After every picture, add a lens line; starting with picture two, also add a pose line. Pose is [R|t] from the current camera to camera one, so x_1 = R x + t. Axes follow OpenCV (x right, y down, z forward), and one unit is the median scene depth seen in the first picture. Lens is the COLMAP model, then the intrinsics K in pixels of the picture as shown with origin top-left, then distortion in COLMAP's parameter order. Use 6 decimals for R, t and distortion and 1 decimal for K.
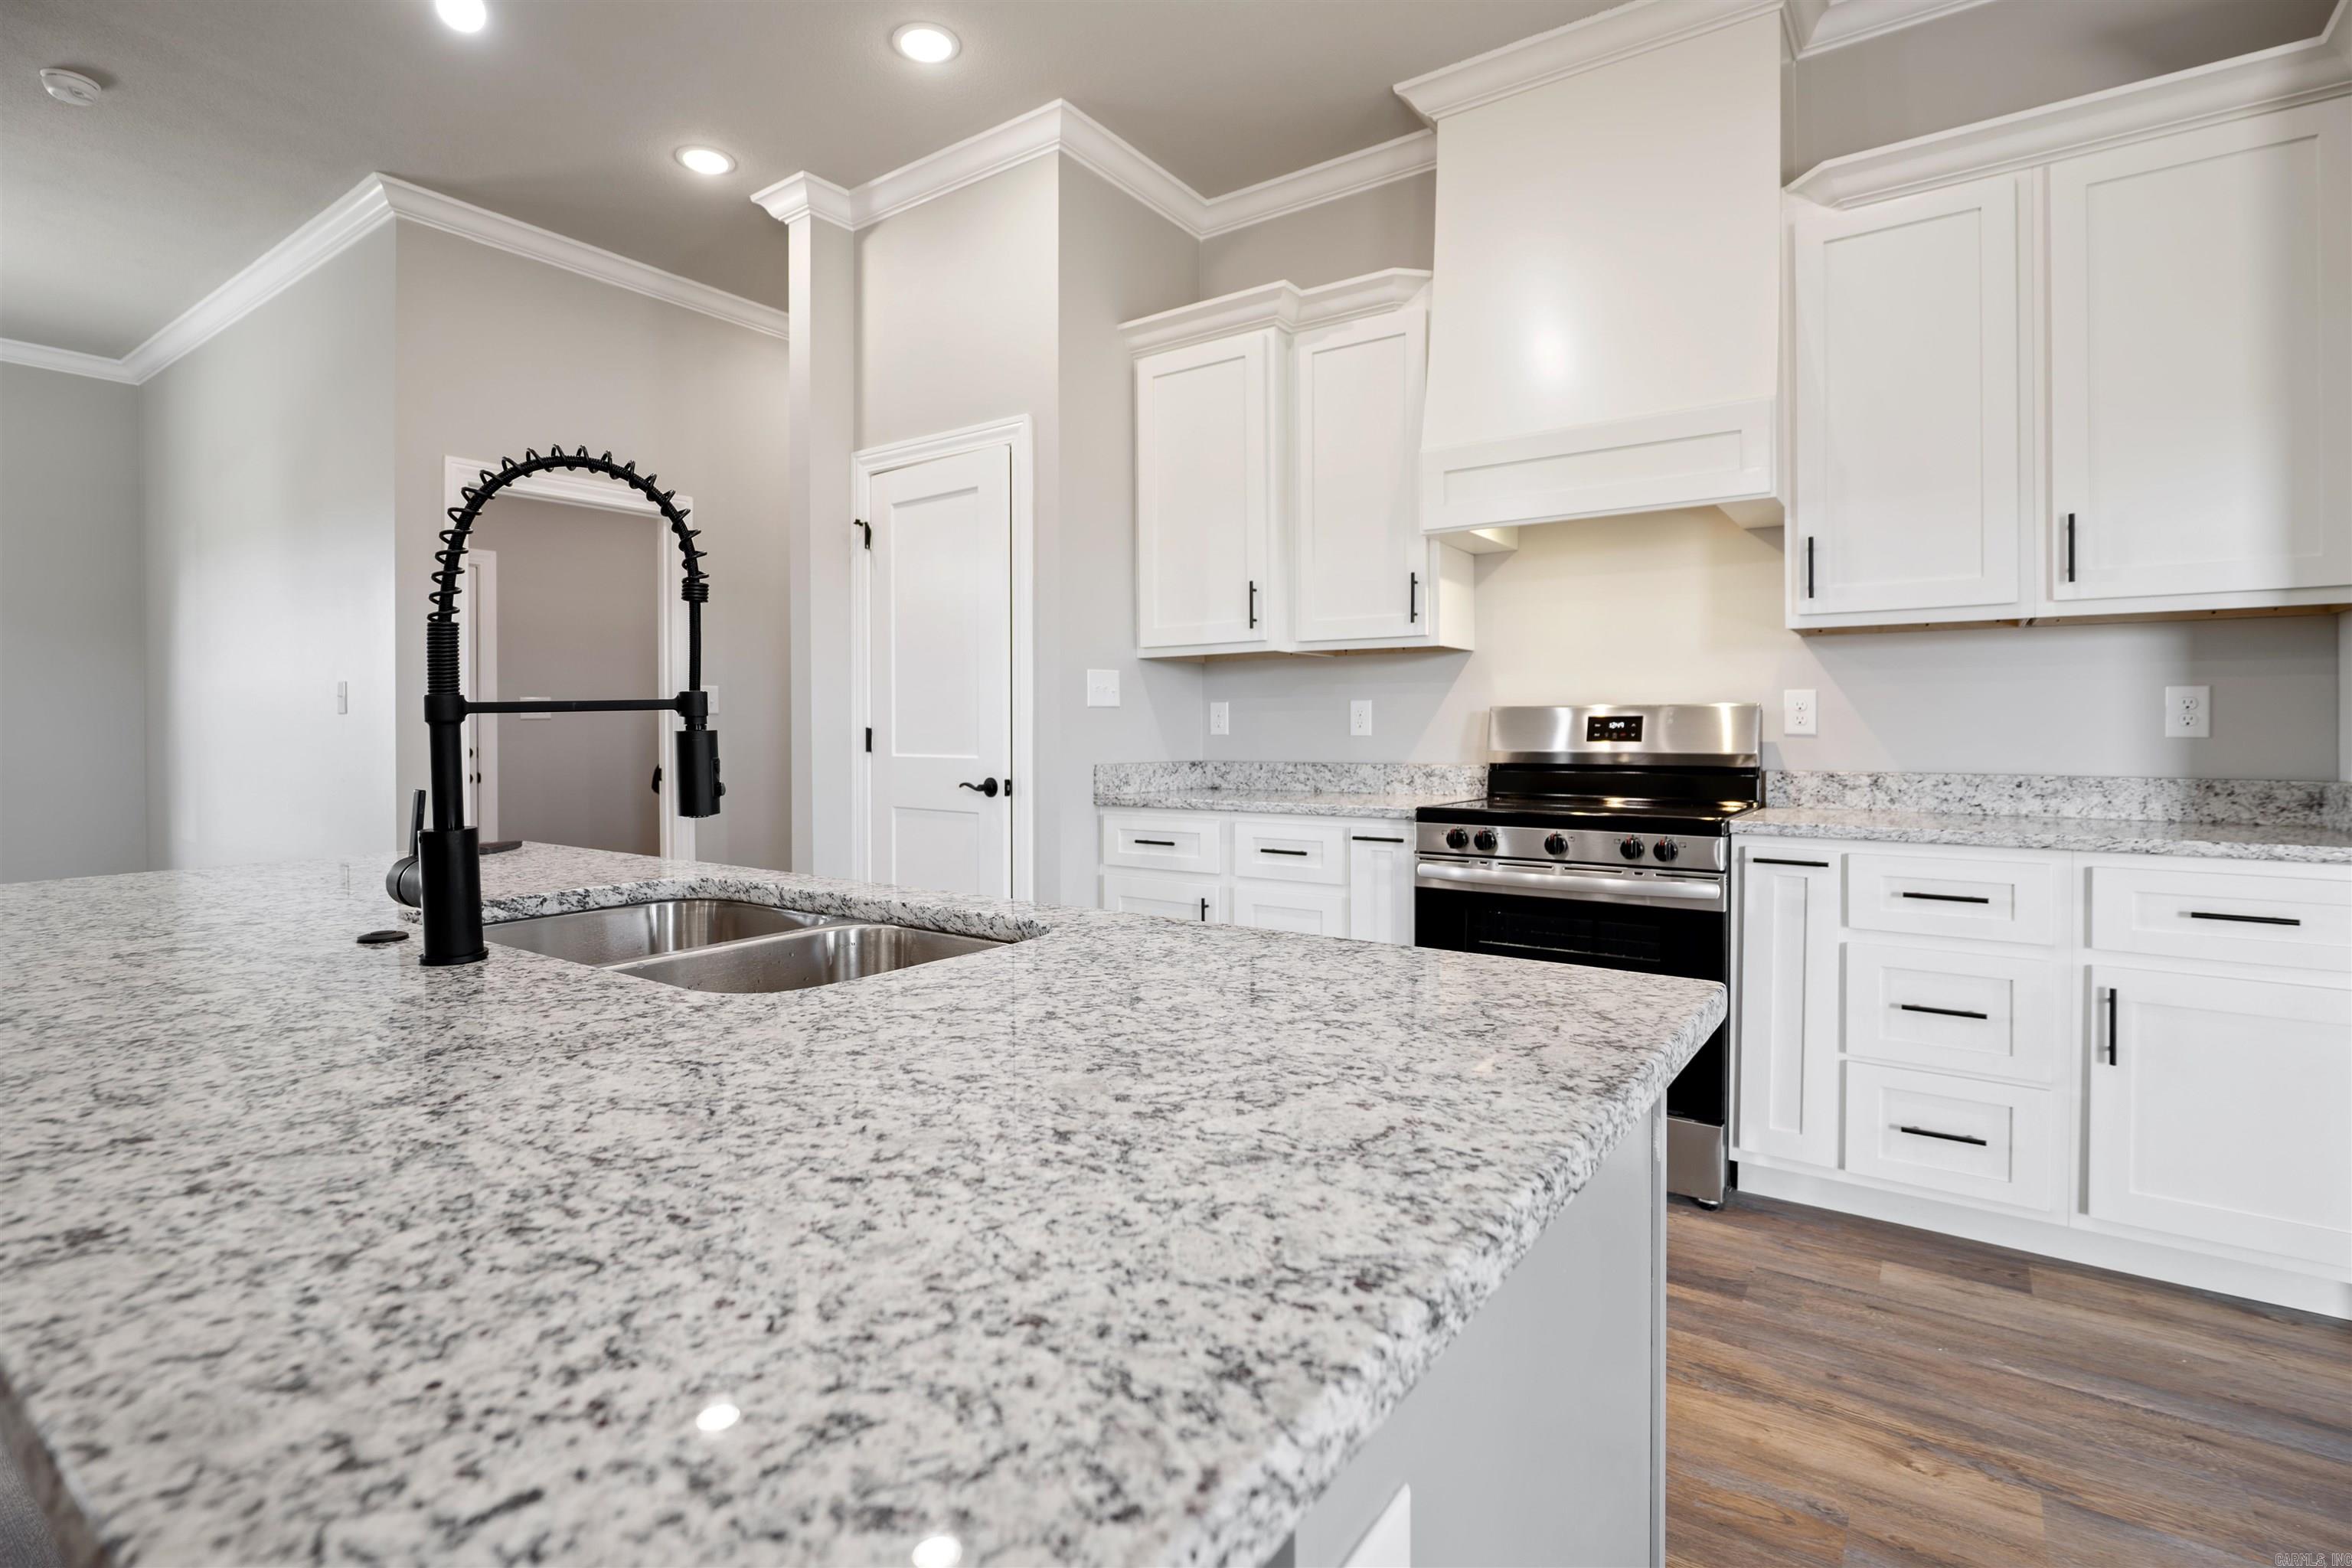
lens RADIAL K [[1132.5, 0, 1158.4], [0, 1132.5, 744.8], [0, 0, 1]] dist [-0.017857, 0.003238]
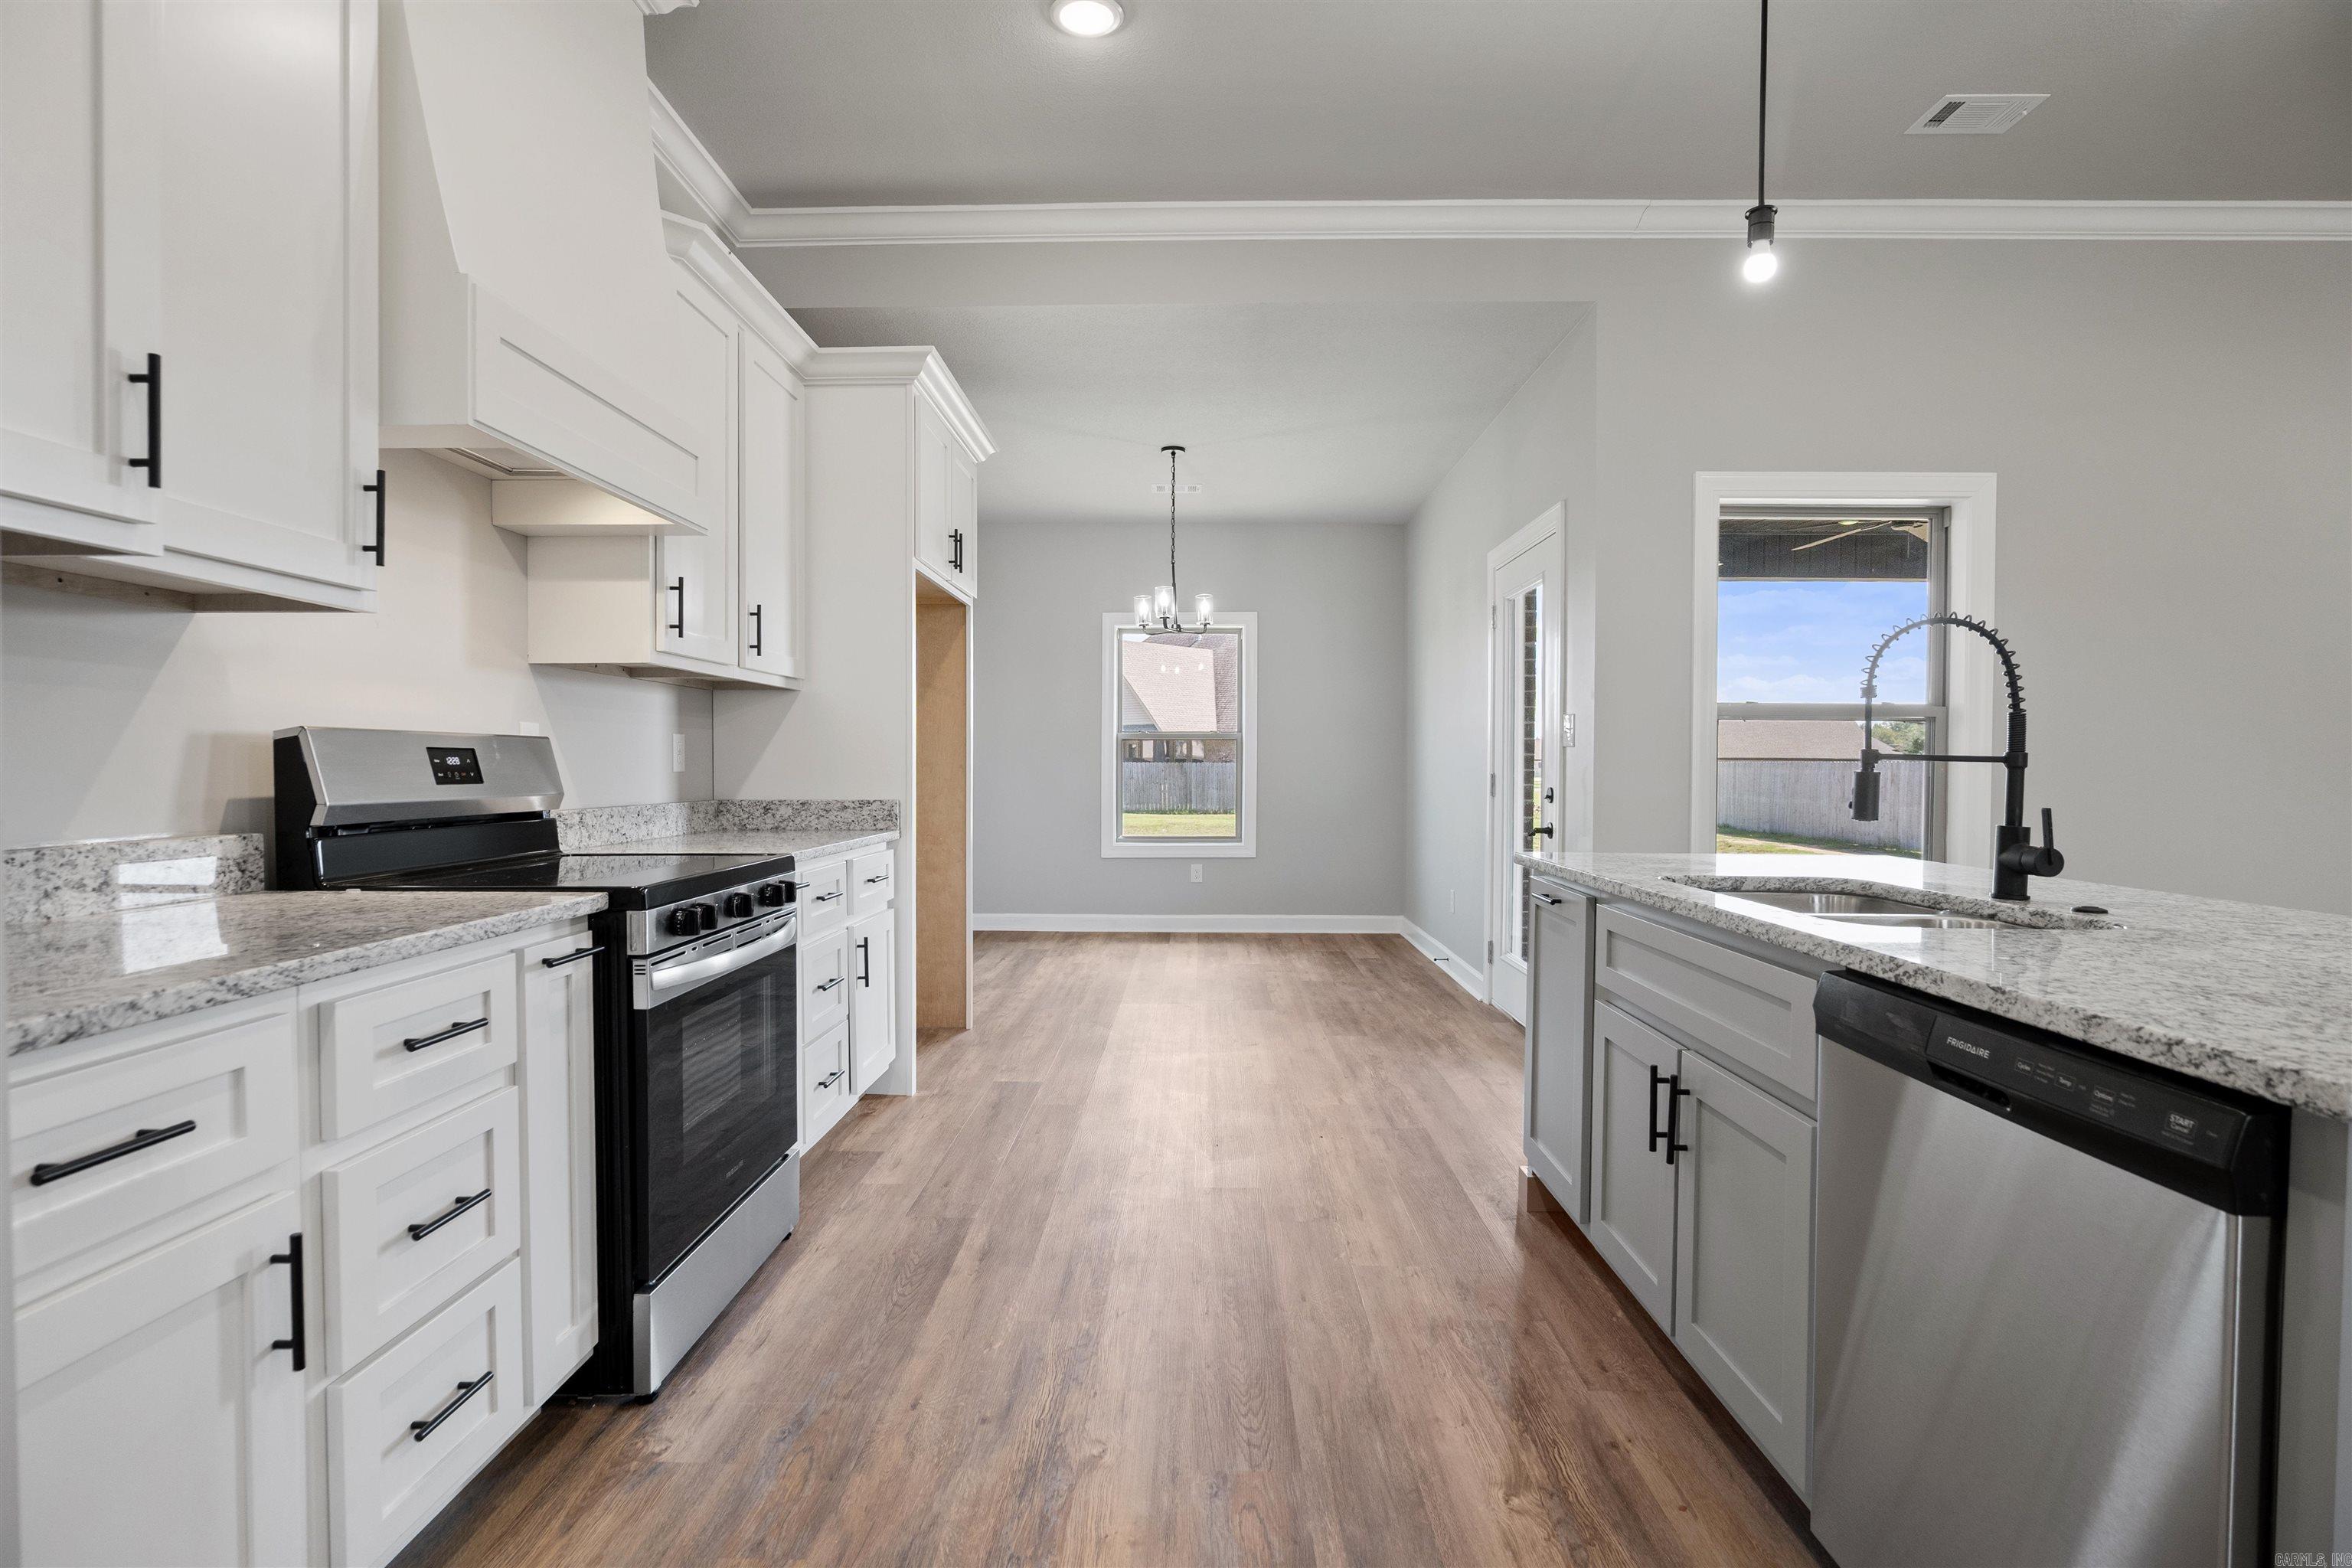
lens RADIAL K [[1132.5, 0, 1177.8], [0, 1132.5, 789.3], [0, 0, 1]] dist [-0.017857, 0.003238]
pose [[-0.569742, -0.018558, 0.821614, -0.457013], [0.009039, 0.999543, 0.028845, -0.016430], [-0.821774, 0.023861, -0.569314, 1.074593]]
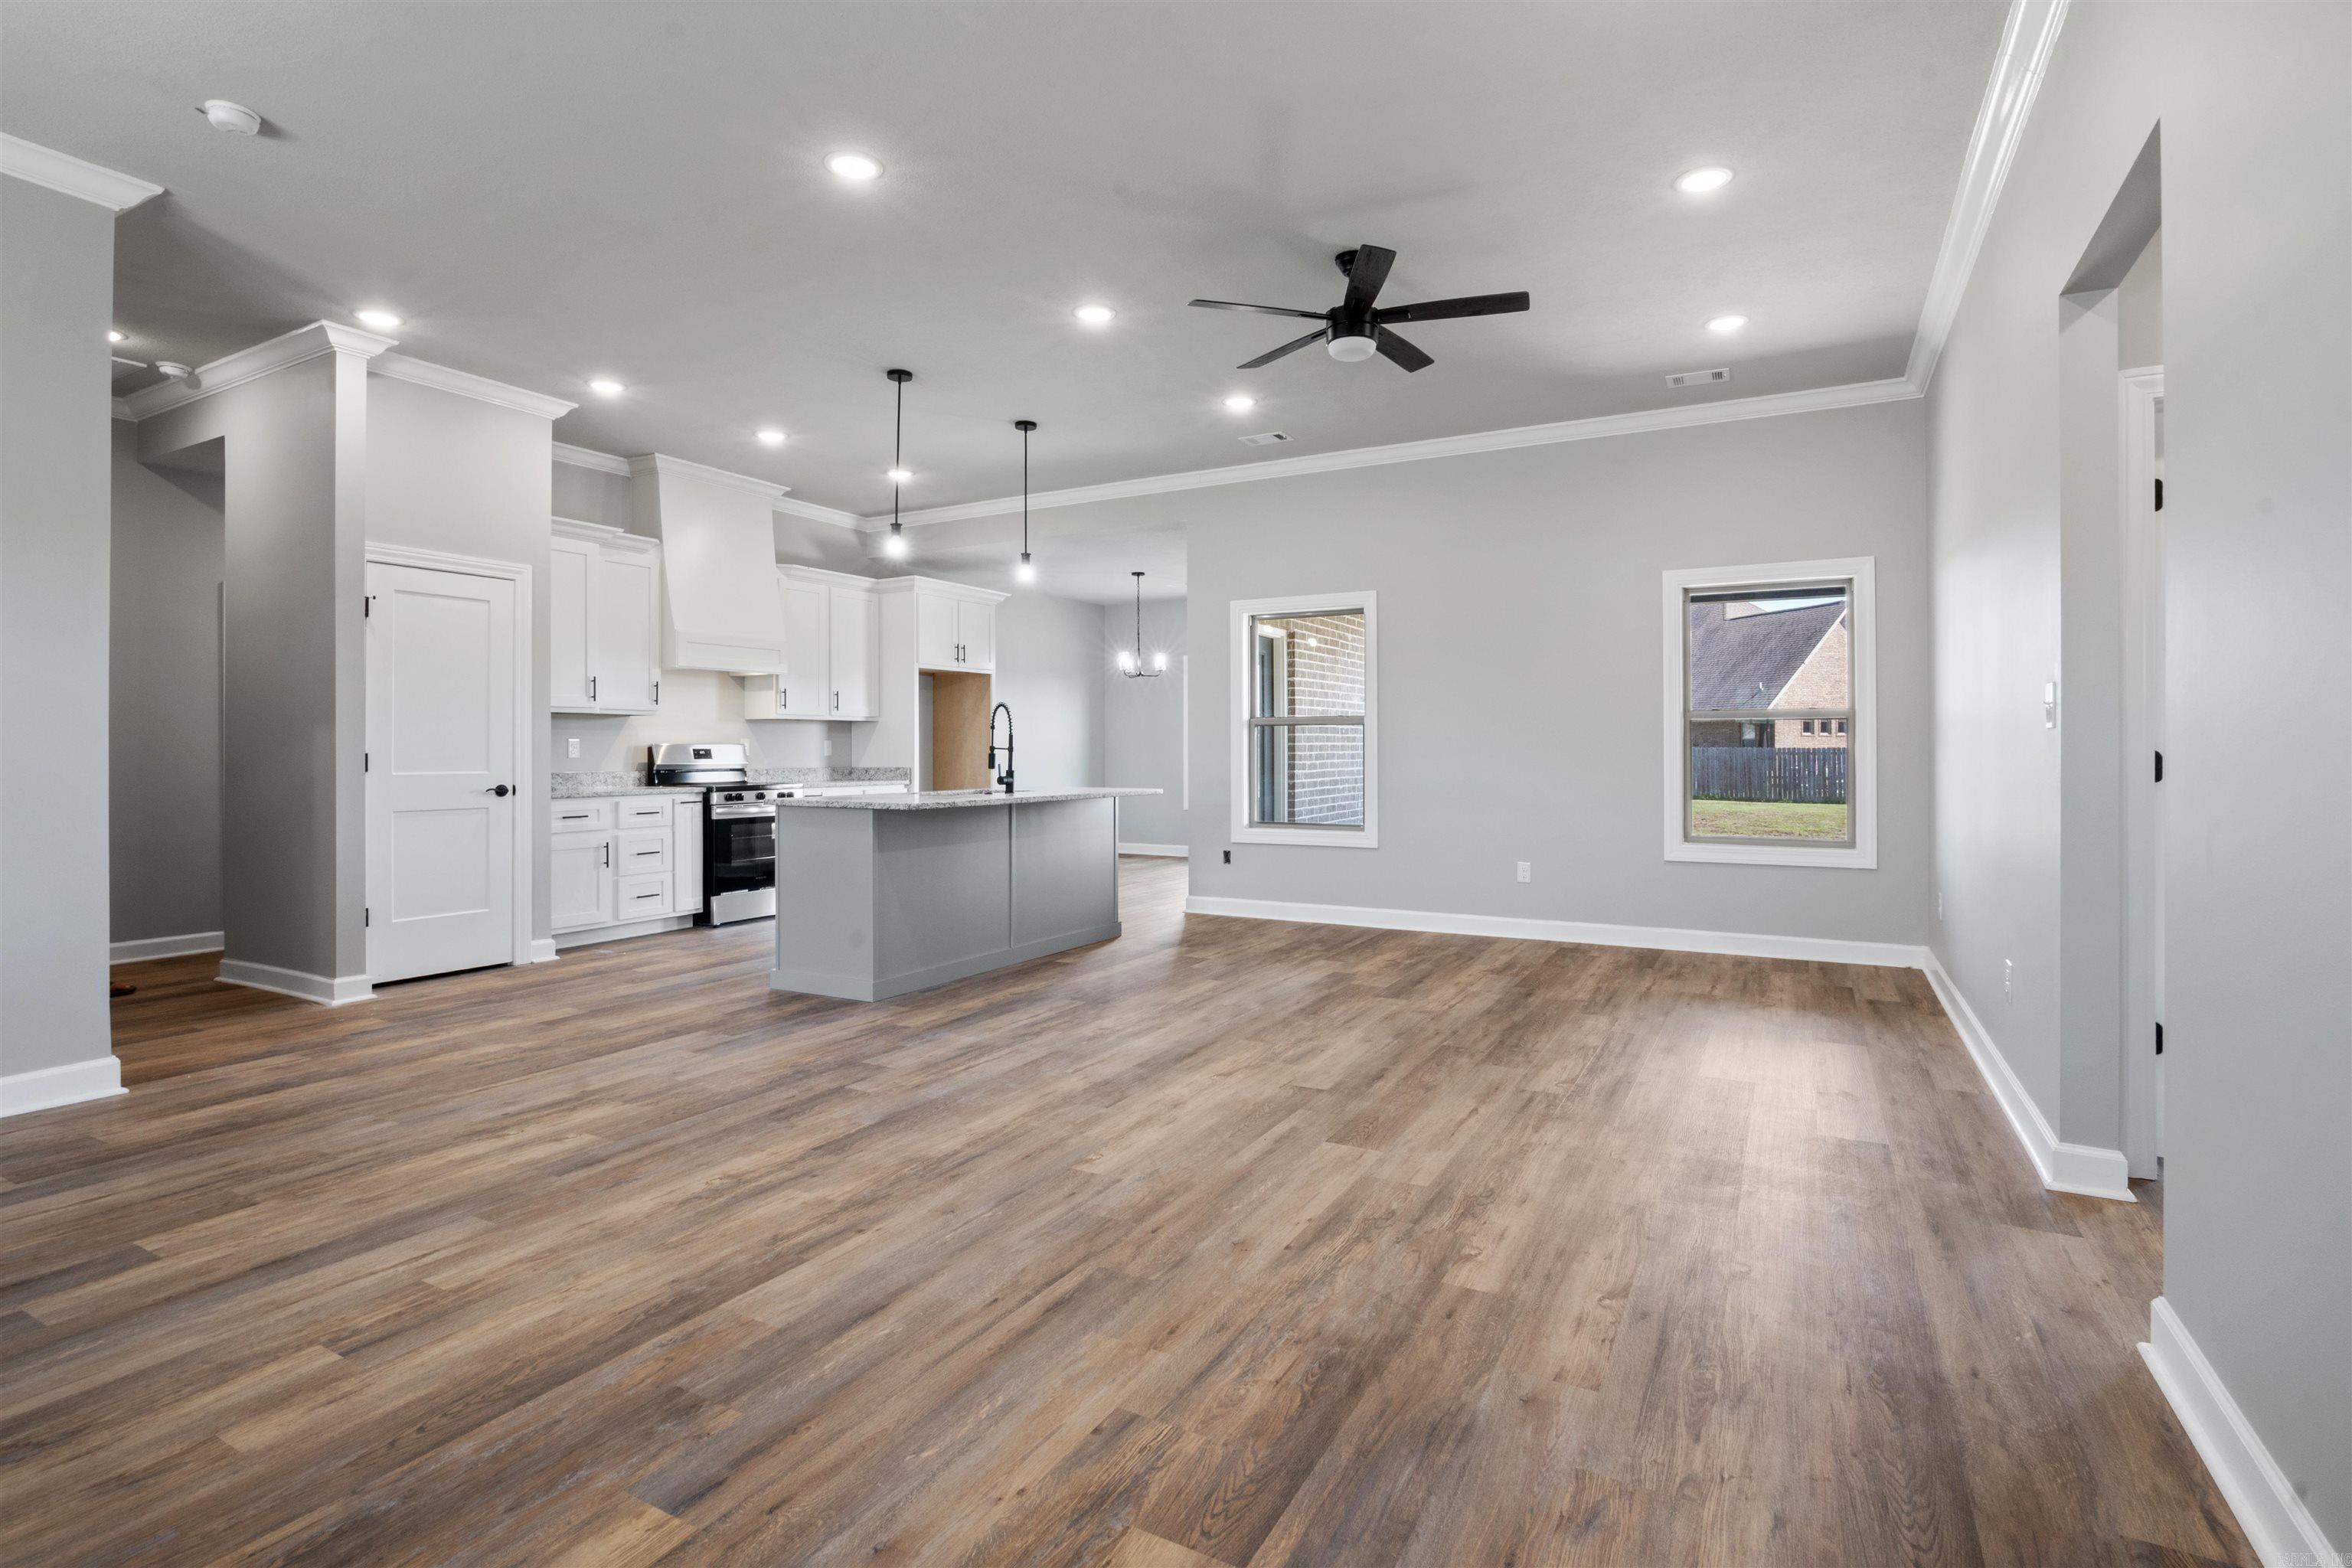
lens RADIAL K [[1132.5, 0, 1181.8], [0, 1132.5, 745.4], [0, 0, 1]] dist [-0.017857, 0.003238]
pose [[-0.117186, 0.006840, 0.993086, -2.195791], [0.018497, 0.999818, -0.004703, -0.002007], [-0.992938, 0.017818, -0.117292, 0.280196]]
